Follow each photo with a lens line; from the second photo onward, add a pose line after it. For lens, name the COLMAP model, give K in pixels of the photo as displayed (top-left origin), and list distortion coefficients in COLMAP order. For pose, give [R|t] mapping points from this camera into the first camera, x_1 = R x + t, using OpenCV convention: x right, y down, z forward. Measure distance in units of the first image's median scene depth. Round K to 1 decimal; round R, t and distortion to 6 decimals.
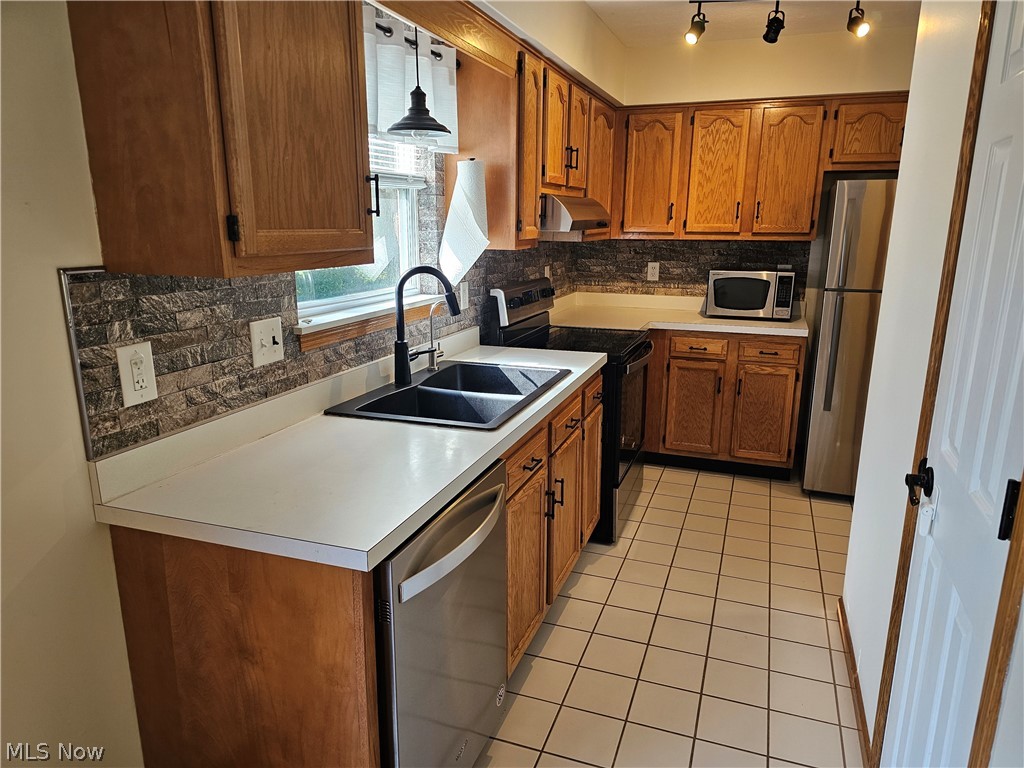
lens RADIAL K [[685.3, 0, 512.0], [0, 685.3, 384.0], [0, 0, 1]] dist [0.069868, -0.056151]
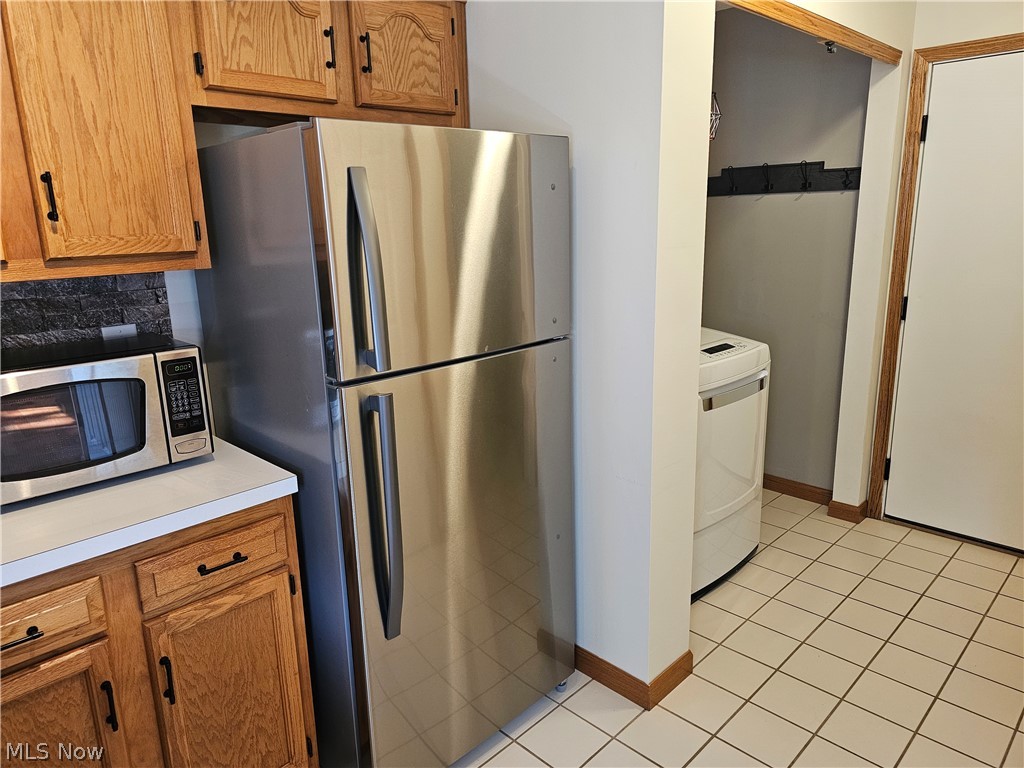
lens RADIAL K [[685.3, 0, 512.0], [0, 685.3, 384.0], [0, 0, 1]] dist [0.069868, -0.056151]
pose [[0.443630, -0.228421, 0.866612, 0.126260], [0.236869, 0.962473, 0.132432, -0.150536], [-0.864341, 0.146523, 0.481088, 0.640770]]
